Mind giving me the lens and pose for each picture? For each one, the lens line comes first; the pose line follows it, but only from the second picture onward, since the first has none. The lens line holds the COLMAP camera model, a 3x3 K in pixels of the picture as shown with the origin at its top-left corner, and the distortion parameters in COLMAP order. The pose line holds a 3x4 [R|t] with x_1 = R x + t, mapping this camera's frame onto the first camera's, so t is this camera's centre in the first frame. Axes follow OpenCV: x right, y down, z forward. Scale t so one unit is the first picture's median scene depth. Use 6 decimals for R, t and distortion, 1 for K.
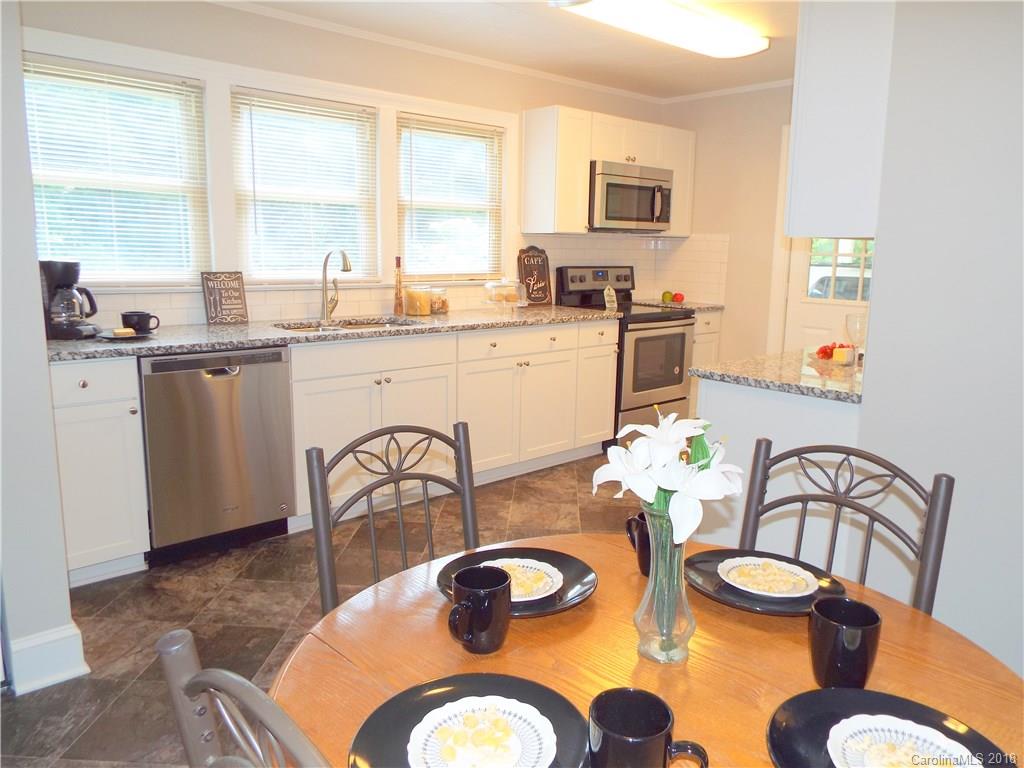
lens RADIAL K [[759.0, 0, 533.0], [0, 759.0, 382.0], [0, 0, 1]] dist [-0.051880, 0.062789]
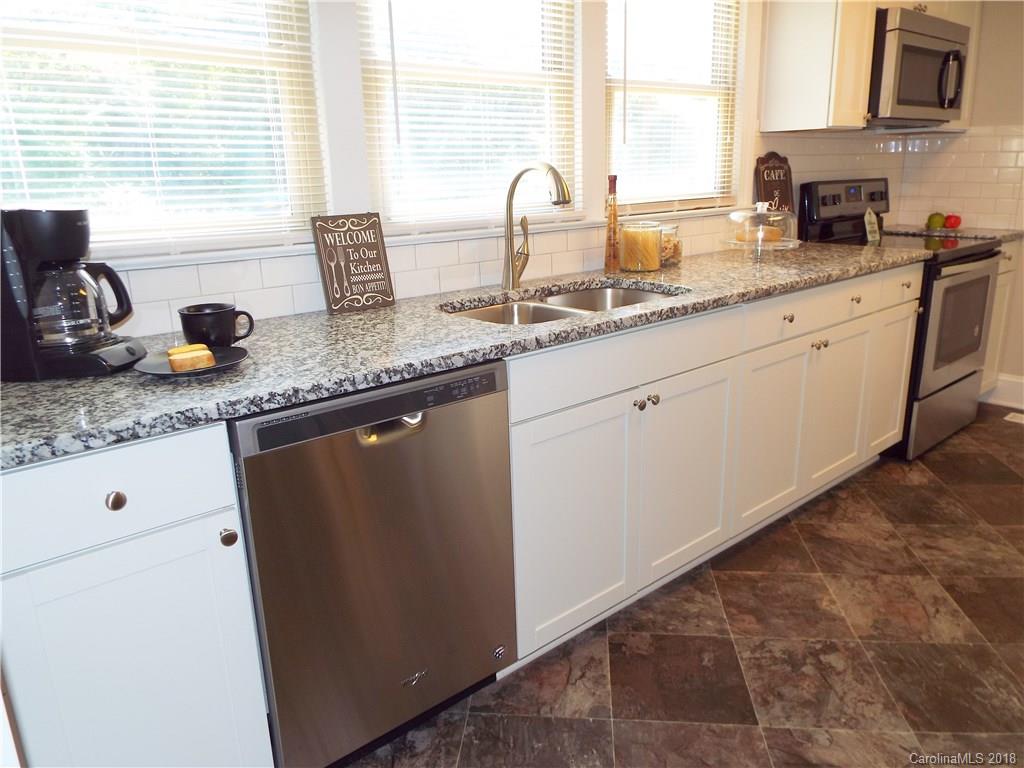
lens RADIAL K [[754.6, 0, 527.8], [0, 754.6, 381.5], [0, 0, 1]] dist [-0.027742, -0.004418]
pose [[0.998139, -0.034287, -0.050436, -0.248644], [0.039046, 0.994556, 0.096613, -0.070701], [0.046849, -0.098403, 0.994043, 0.433806]]
